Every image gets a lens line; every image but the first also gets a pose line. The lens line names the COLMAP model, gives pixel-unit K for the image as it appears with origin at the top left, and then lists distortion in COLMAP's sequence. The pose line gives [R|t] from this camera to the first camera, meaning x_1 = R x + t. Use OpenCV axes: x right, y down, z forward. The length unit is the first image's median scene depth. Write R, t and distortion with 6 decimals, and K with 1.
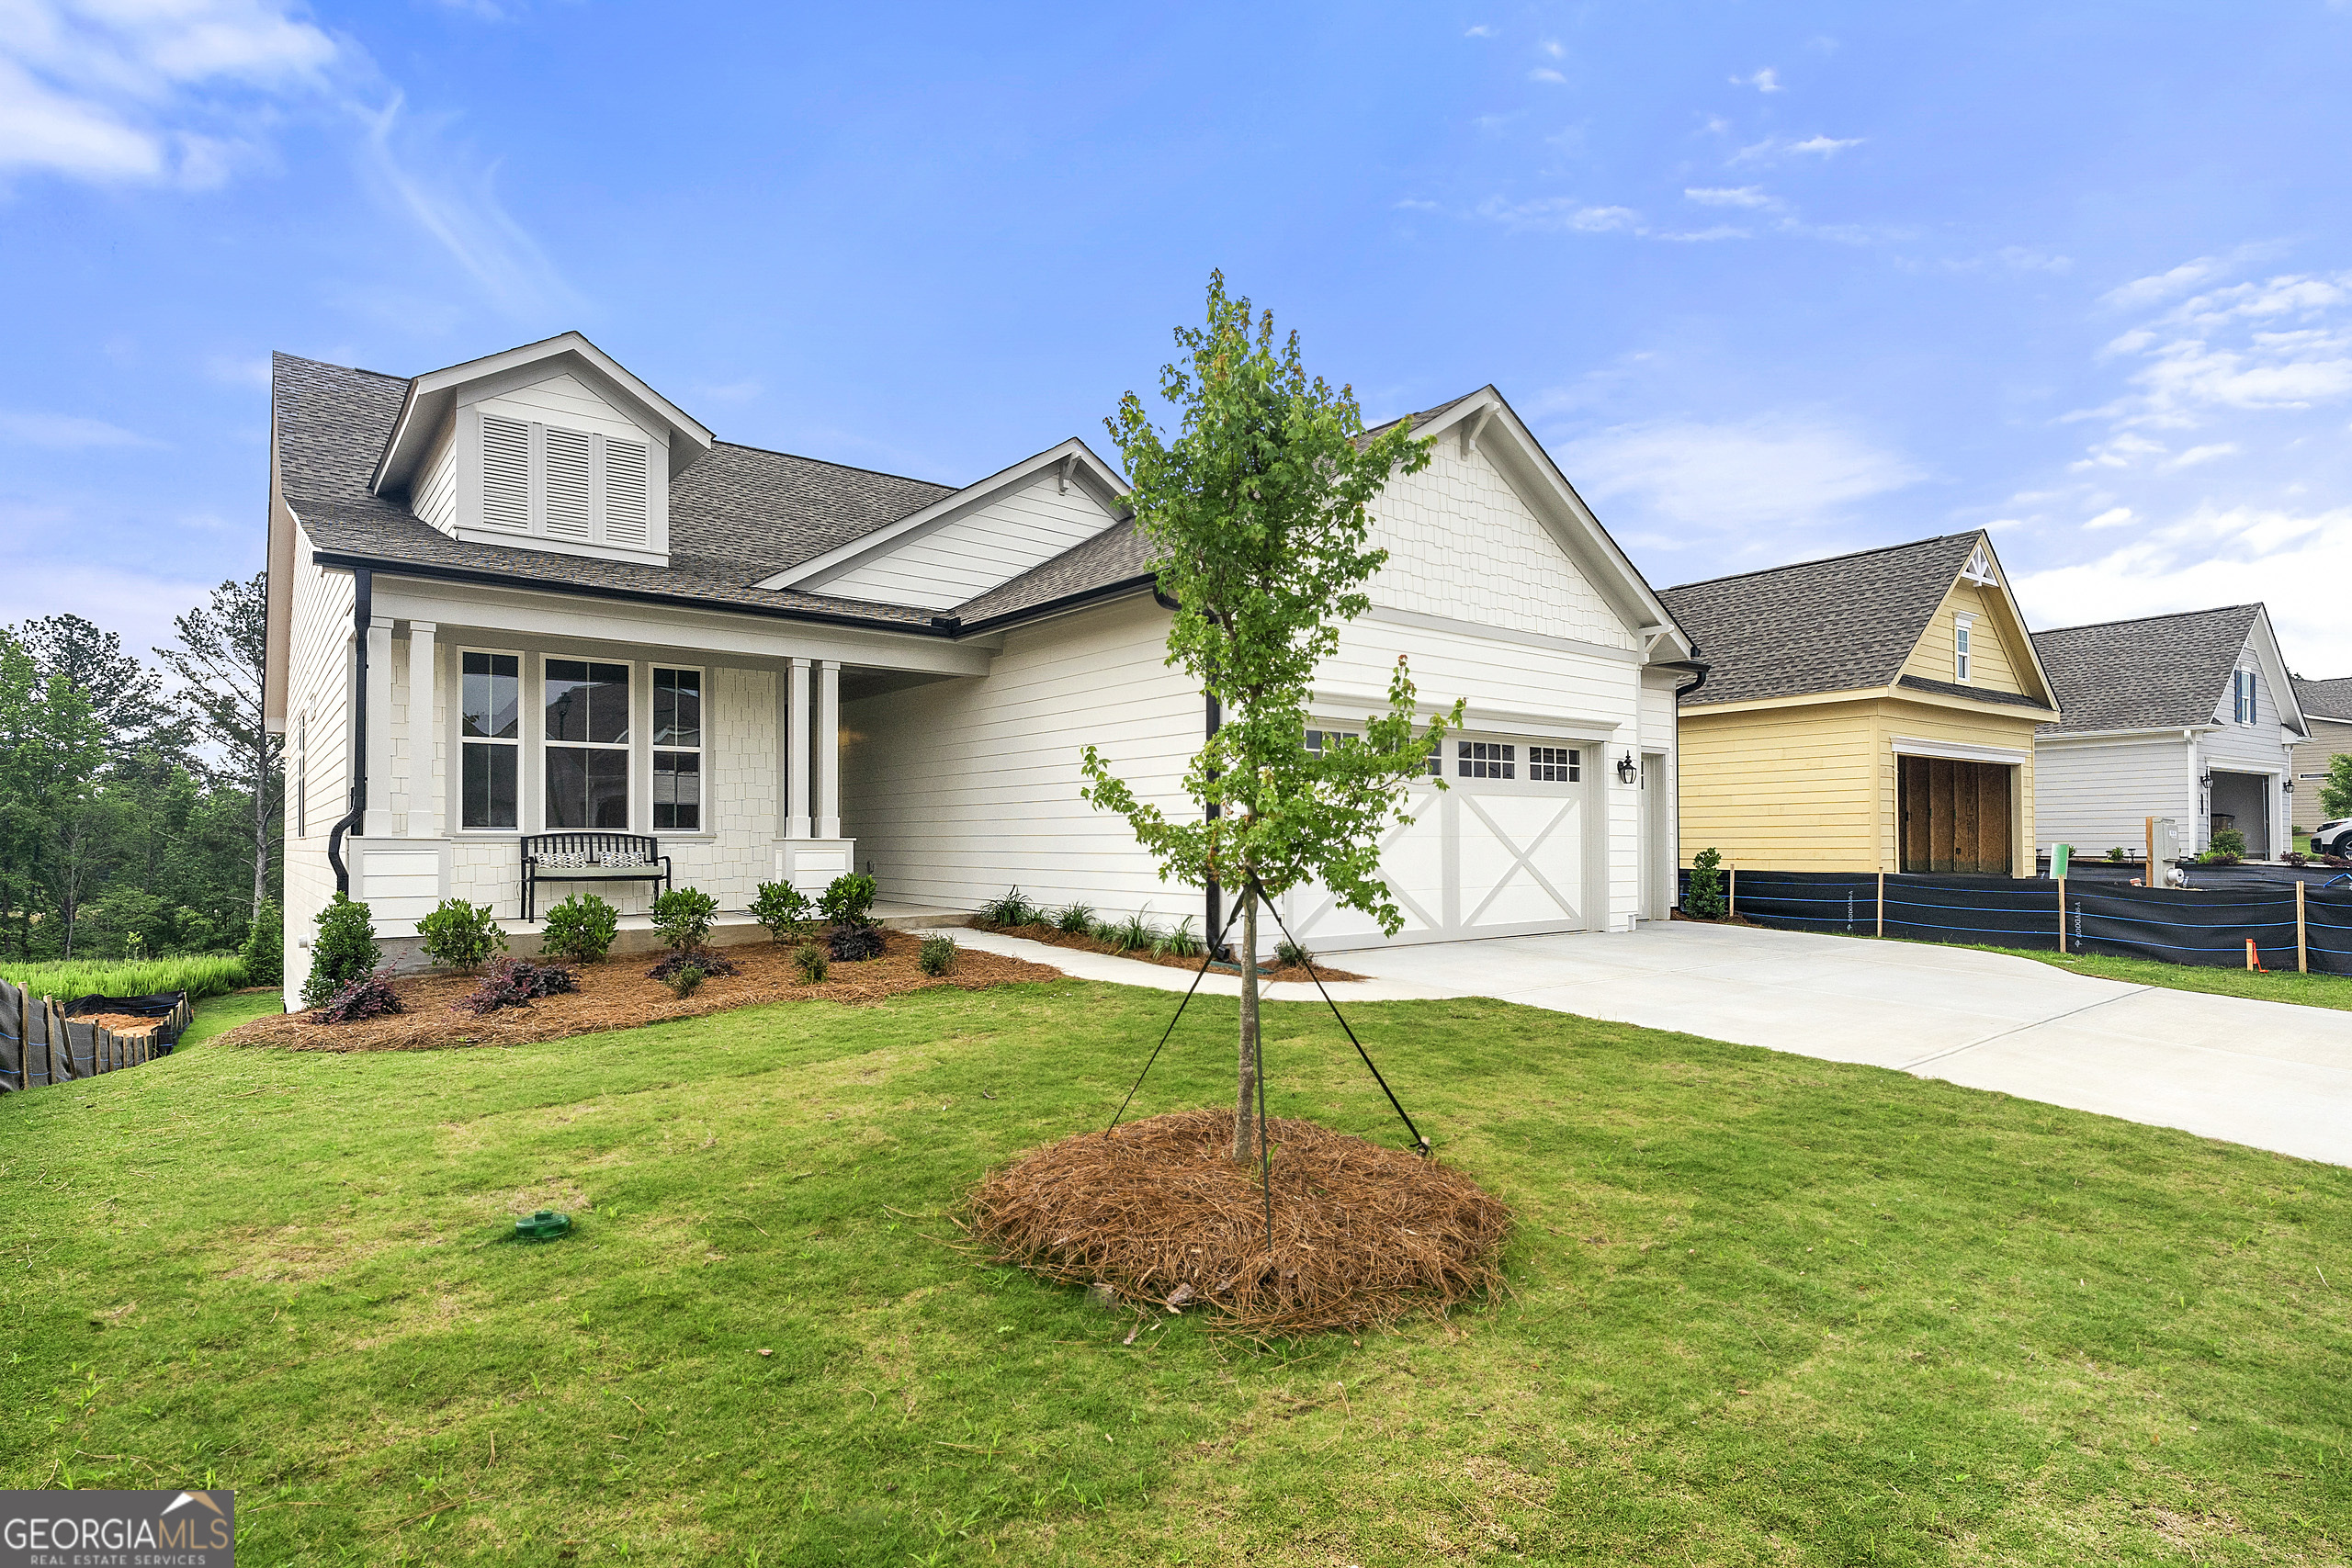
lens RADIAL K [[1183.9, 0, 1176.0], [0, 1183.9, 784.0], [0, 0, 1]] dist [-0.001300, -0.000483]
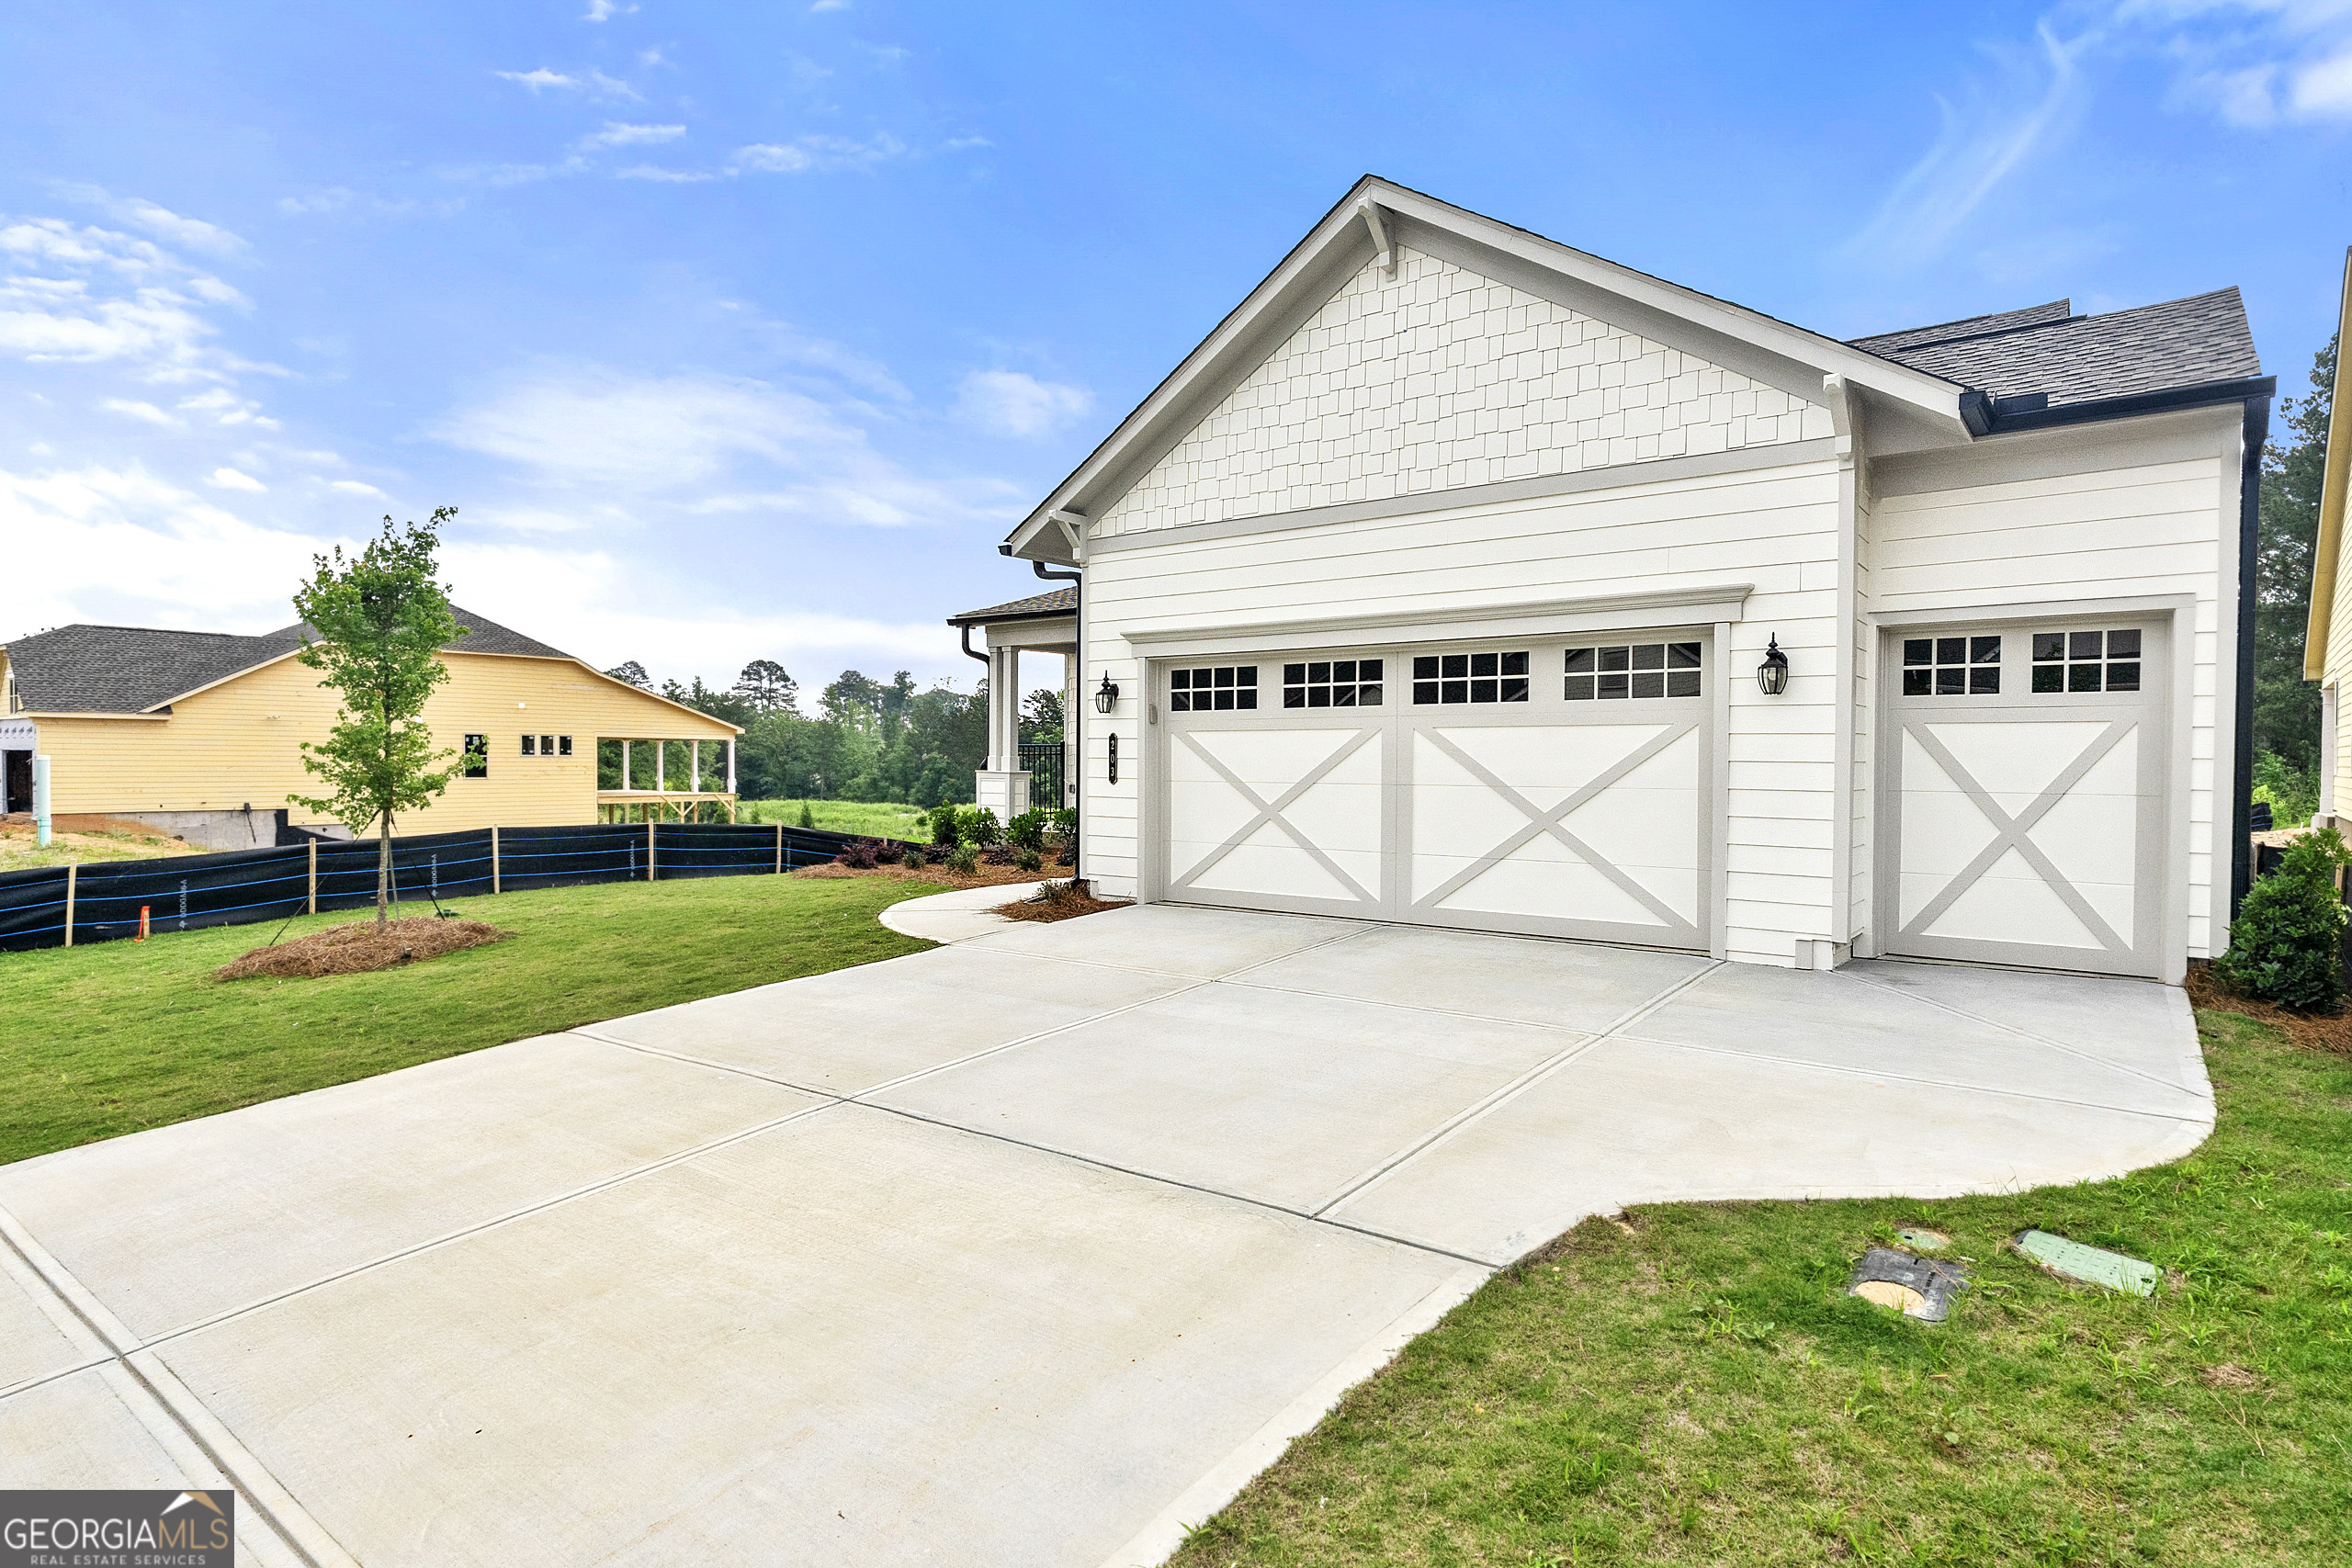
lens RADIAL K [[953.8, 0, 1163.4], [0, 953.8, 782.1], [0, 0, 1]] dist [-0.001312, -0.000066]
pose [[0.344309, 0.018616, -0.938672, 0.763291], [0.028573, 0.999133, 0.030296, 0.020697], [0.938421, -0.037252, 0.343479, 0.644339]]
